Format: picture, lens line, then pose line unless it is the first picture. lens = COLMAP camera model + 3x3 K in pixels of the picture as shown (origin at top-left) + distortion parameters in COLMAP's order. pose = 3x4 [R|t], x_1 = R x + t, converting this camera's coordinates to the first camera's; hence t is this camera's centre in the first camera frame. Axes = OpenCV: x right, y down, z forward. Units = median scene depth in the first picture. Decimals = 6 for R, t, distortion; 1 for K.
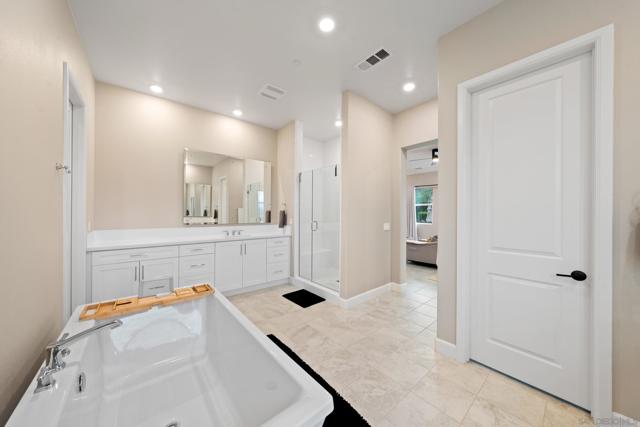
lens RADIAL K [[222.3, 0, 320.2], [0, 222.3, 212.3], [0, 0, 1]] dist [-0.007041, 0.000125]
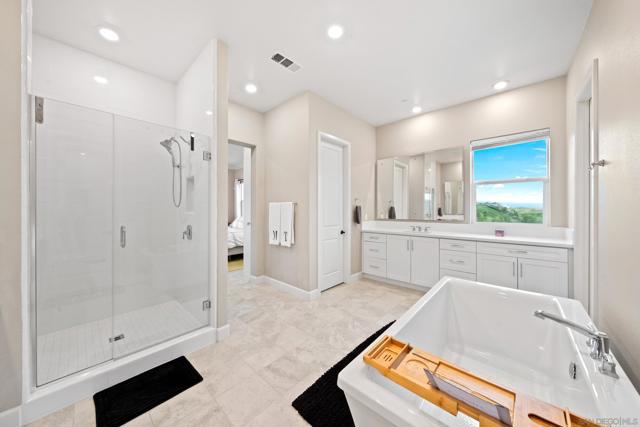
lens RADIAL K [[222.3, 0, 319.6], [0, 222.3, 209.1], [0, 0, 1]] dist [-0.007041, 0.000125]
pose [[-0.142977, -0.012514, 0.989647, -0.848324], [-0.004677, 0.999917, 0.011968, -0.008247], [-0.989715, -0.002918, -0.143024, 1.021801]]
